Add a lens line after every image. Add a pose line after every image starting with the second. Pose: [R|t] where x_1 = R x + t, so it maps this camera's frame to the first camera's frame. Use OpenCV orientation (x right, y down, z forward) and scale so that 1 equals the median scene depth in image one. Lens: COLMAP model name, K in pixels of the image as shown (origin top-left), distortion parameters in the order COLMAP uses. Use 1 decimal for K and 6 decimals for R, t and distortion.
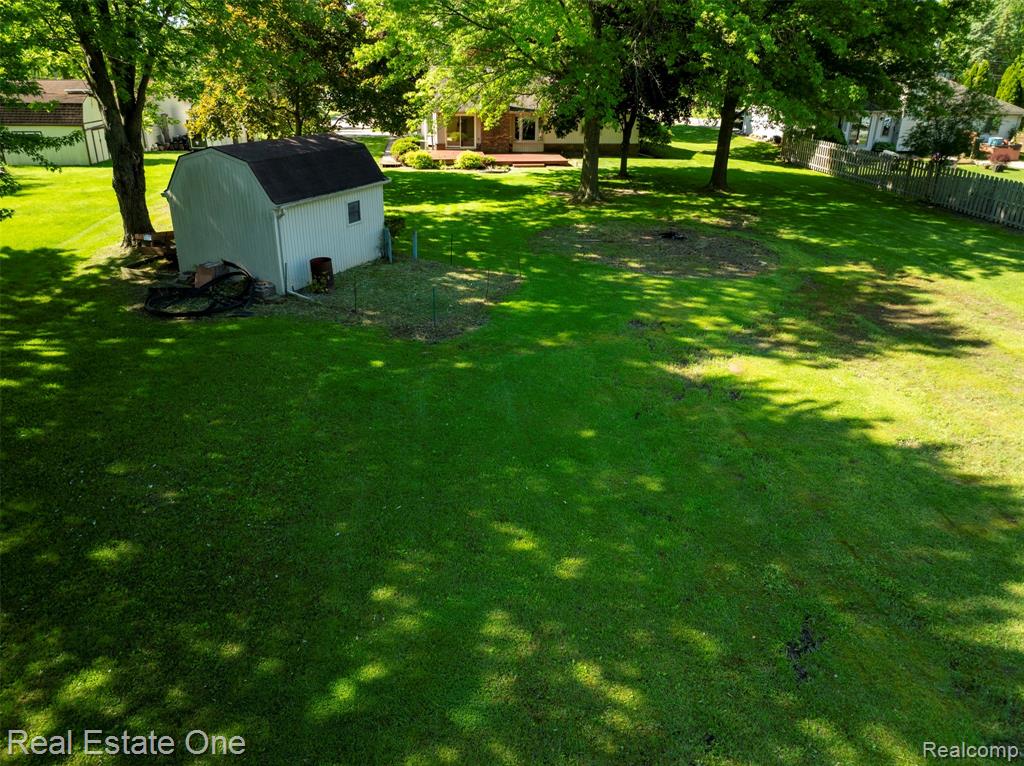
lens RADIAL K [[730.9, 0, 509.9], [0, 730.9, 375.4], [0, 0, 1]] dist [-0.022109, -0.000345]
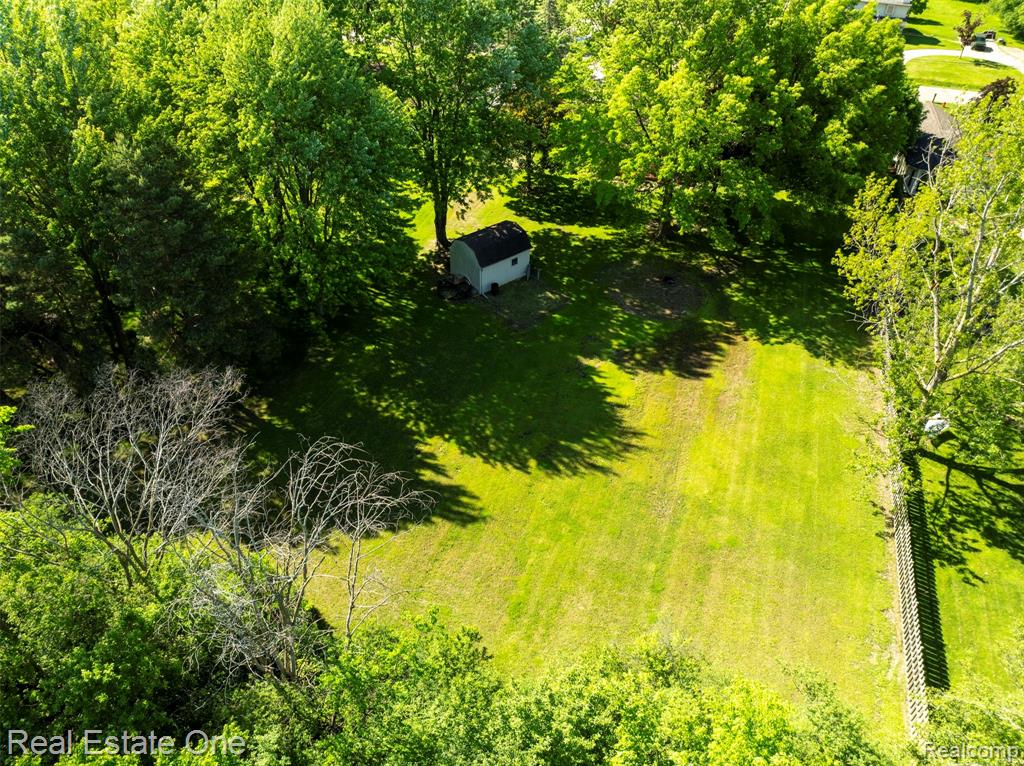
lens RADIAL K [[730.9, 0, 509.9], [0, 730.9, 375.4], [0, 0, 1]] dist [-0.022109, -0.000345]
pose [[0.905289, 0.265302, -0.331762, 0.754959], [-0.174644, 0.944382, 0.278642, -0.572942], [0.387234, -0.194311, 0.901273, -1.455244]]
